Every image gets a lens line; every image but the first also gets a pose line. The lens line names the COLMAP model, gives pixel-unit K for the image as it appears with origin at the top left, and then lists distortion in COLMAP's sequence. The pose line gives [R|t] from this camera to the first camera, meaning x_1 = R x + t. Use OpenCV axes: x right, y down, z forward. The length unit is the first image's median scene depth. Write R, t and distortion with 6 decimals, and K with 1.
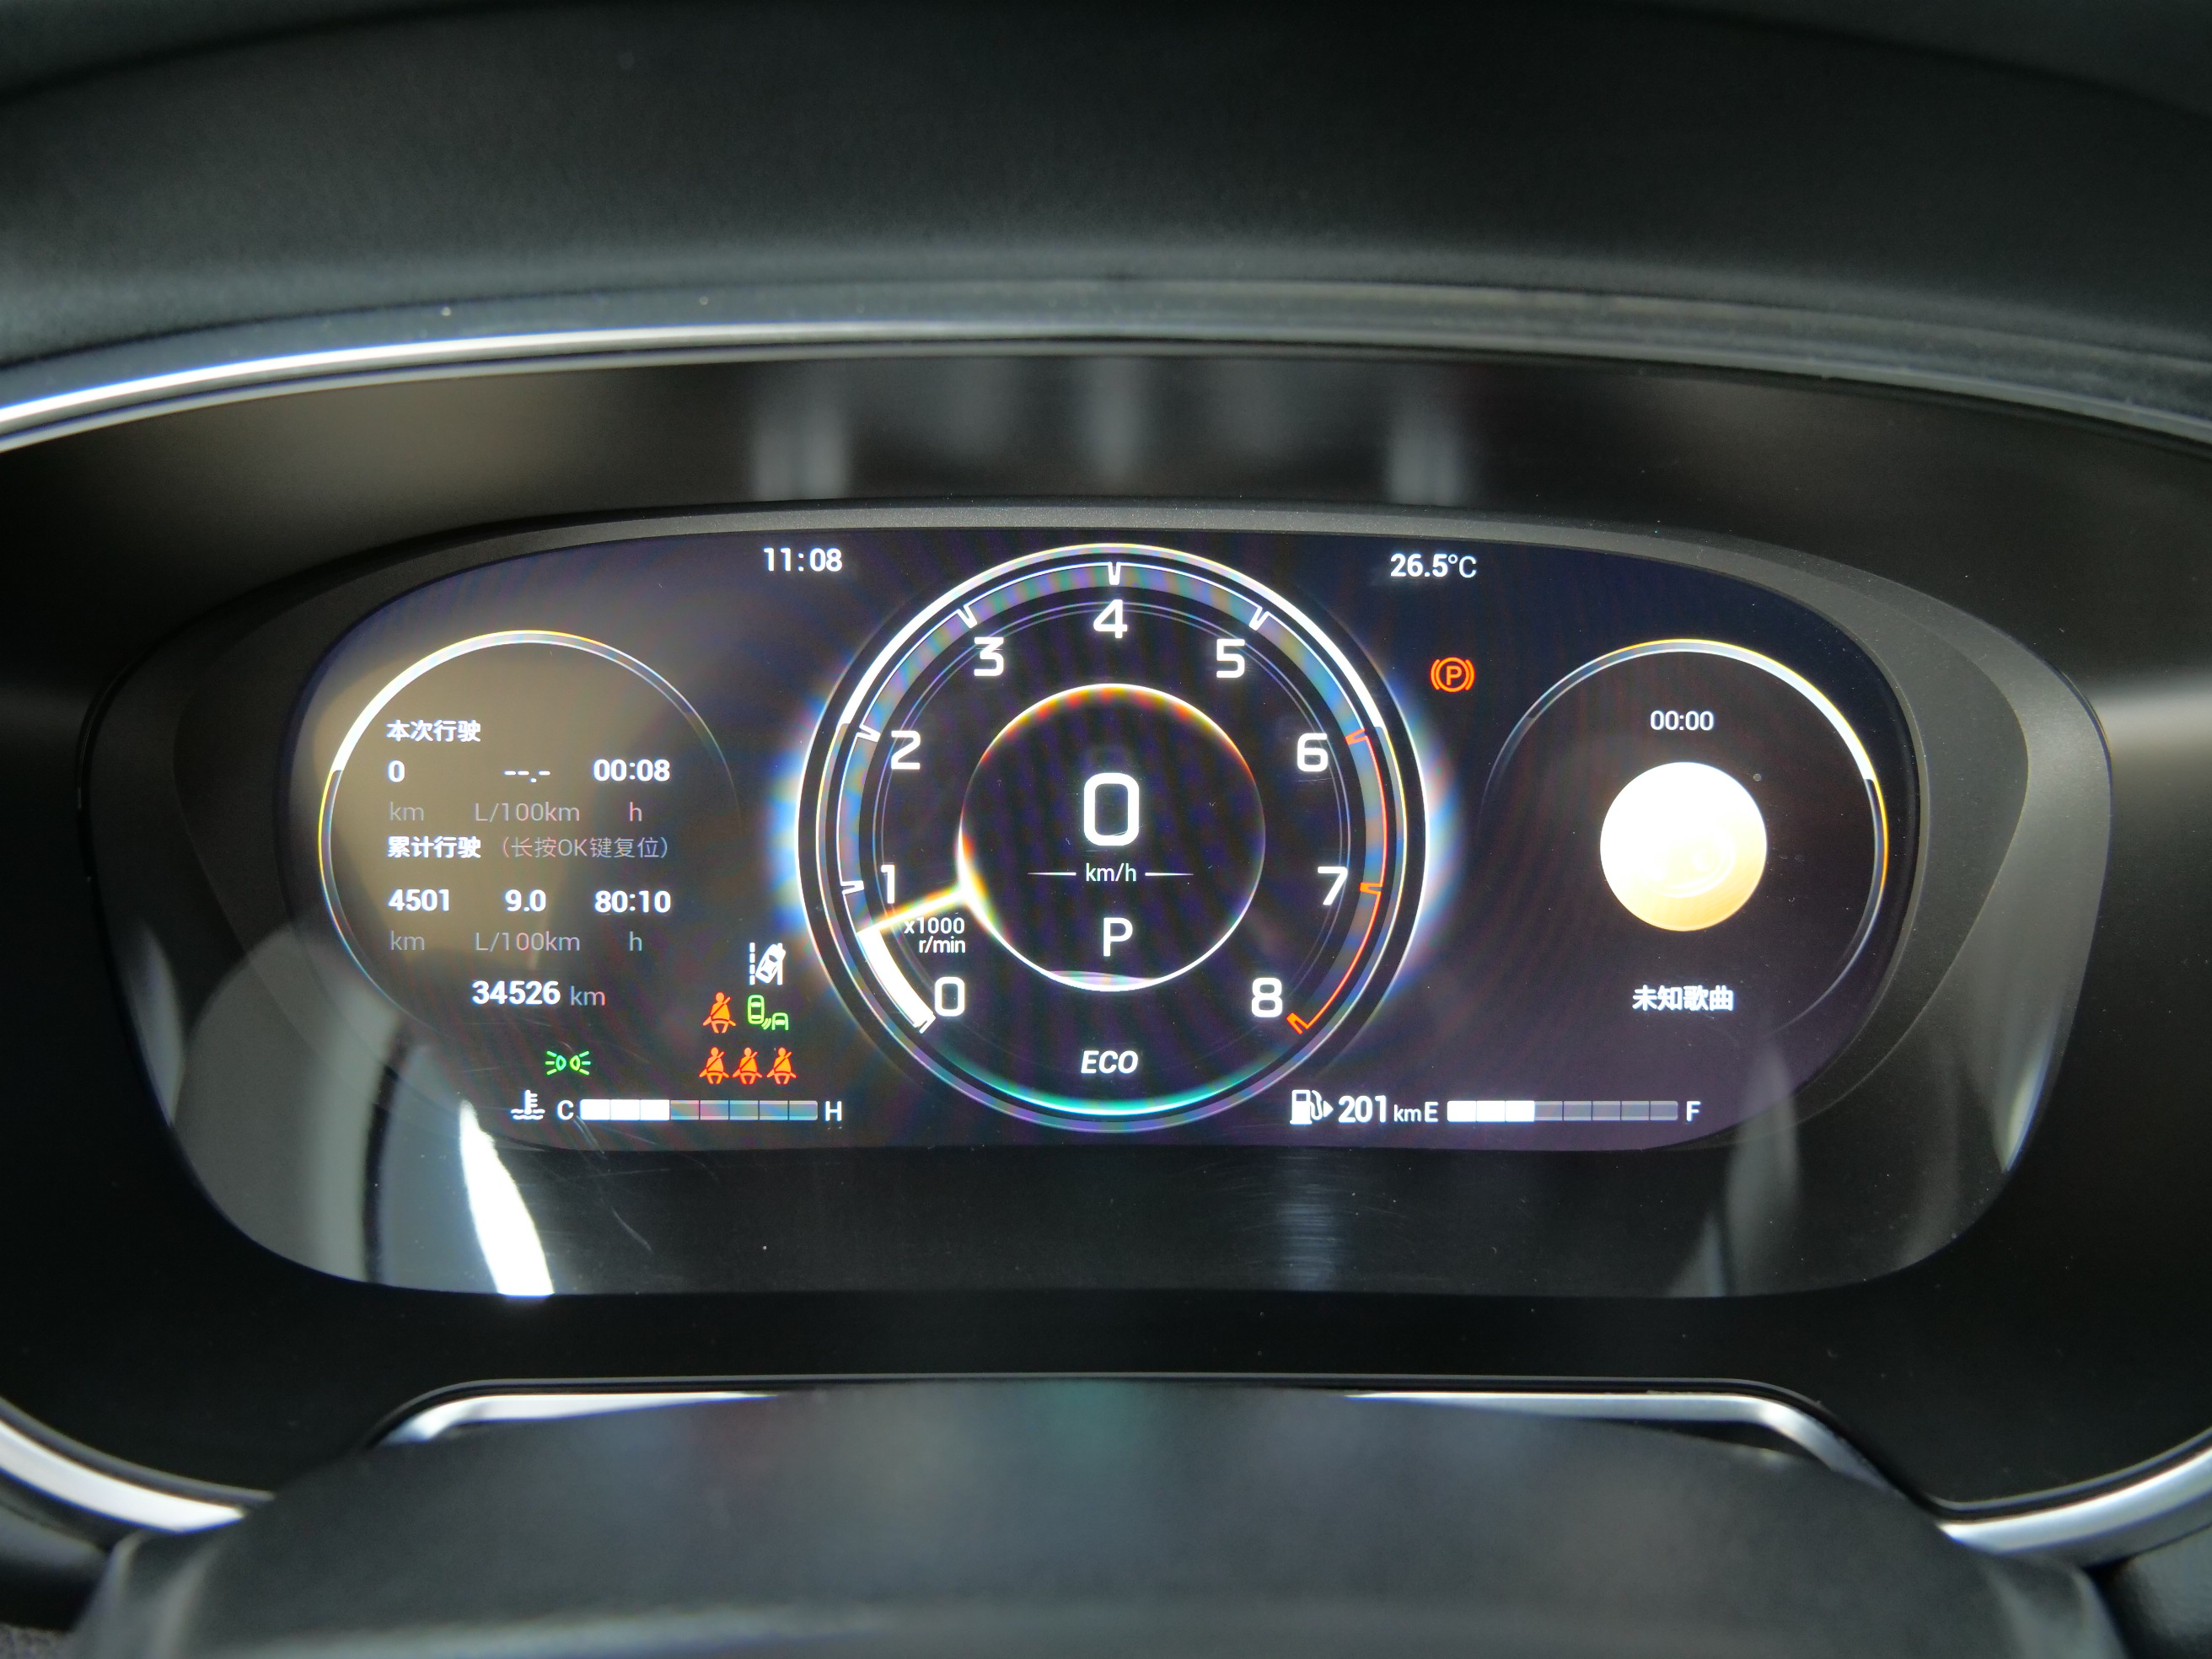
lens RADIAL K [[1620.3, 0, 1101.8], [0, 1620.3, 817.2], [0, 0, 1]] dist [-0.059693, 0.032375]
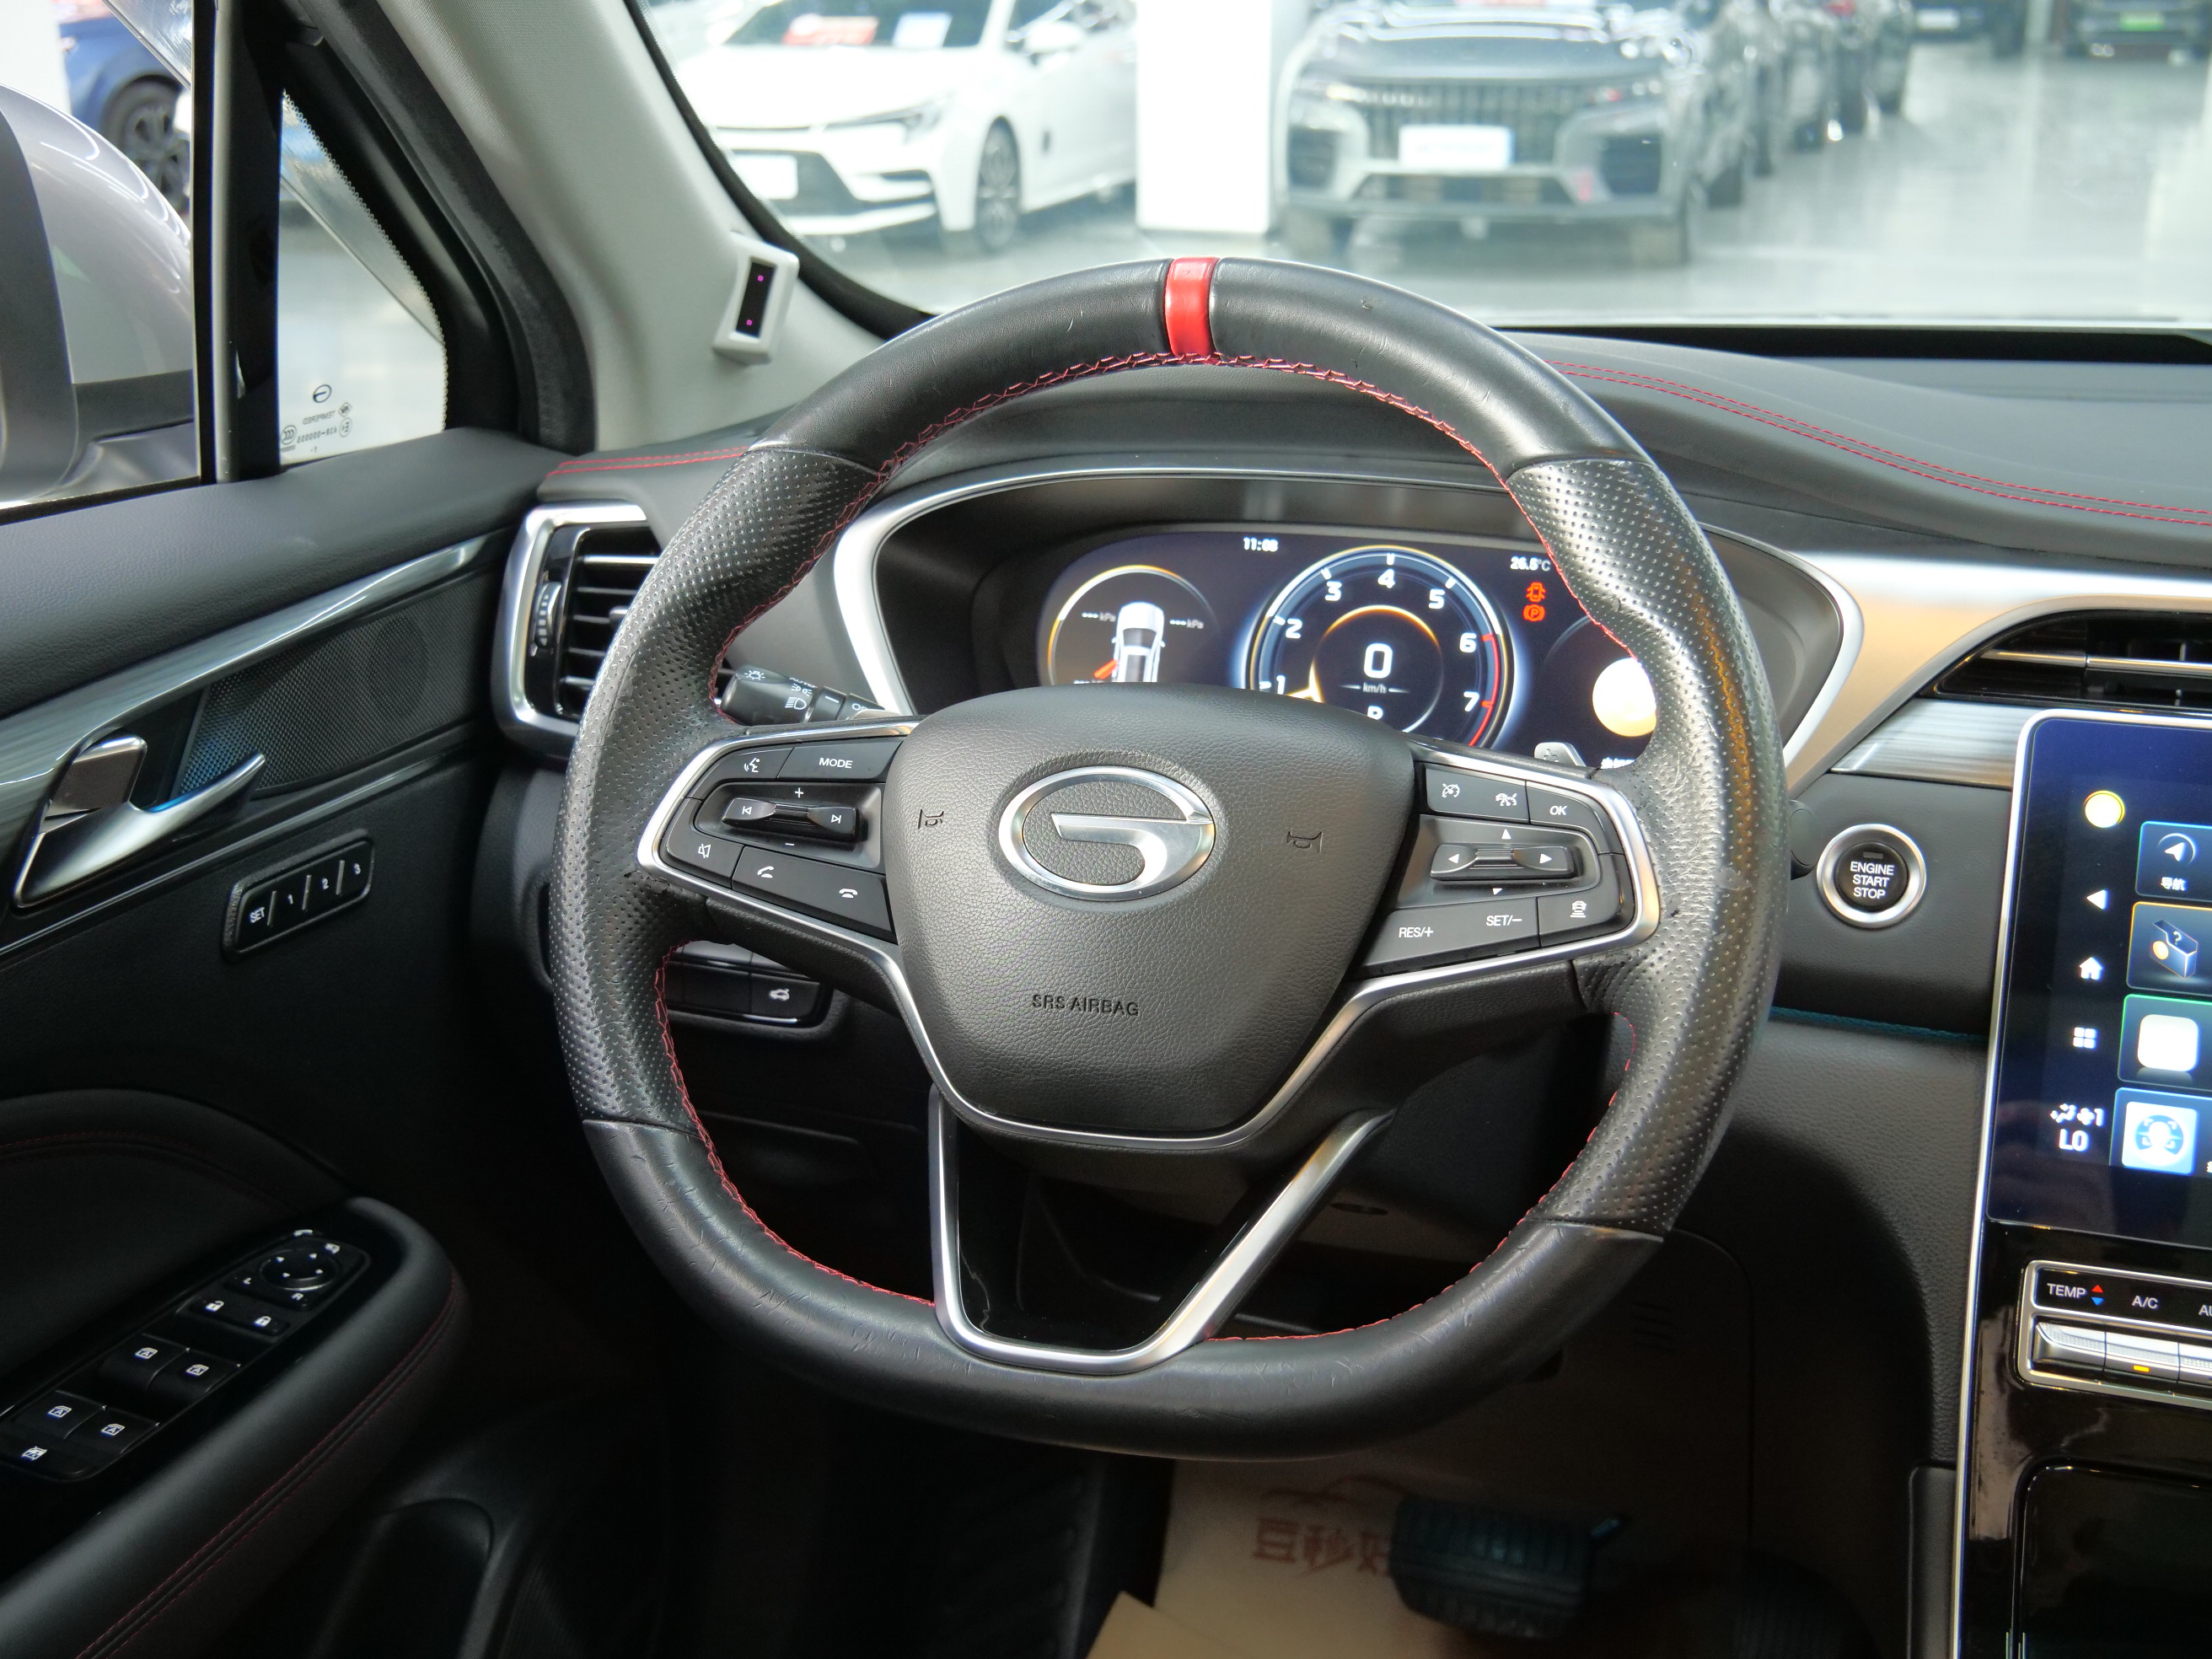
lens RADIAL K [[2570.4, 0, 1106.0], [0, 2570.4, 829.5], [0, 0, 1]] dist [-0.010806, 0.002268]
pose [[0.939607, 0.093971, -0.329101, 1.579389], [-0.115723, 0.992164, -0.047096, 0.819403], [0.322096, 0.082336, 0.943120, -4.628577]]
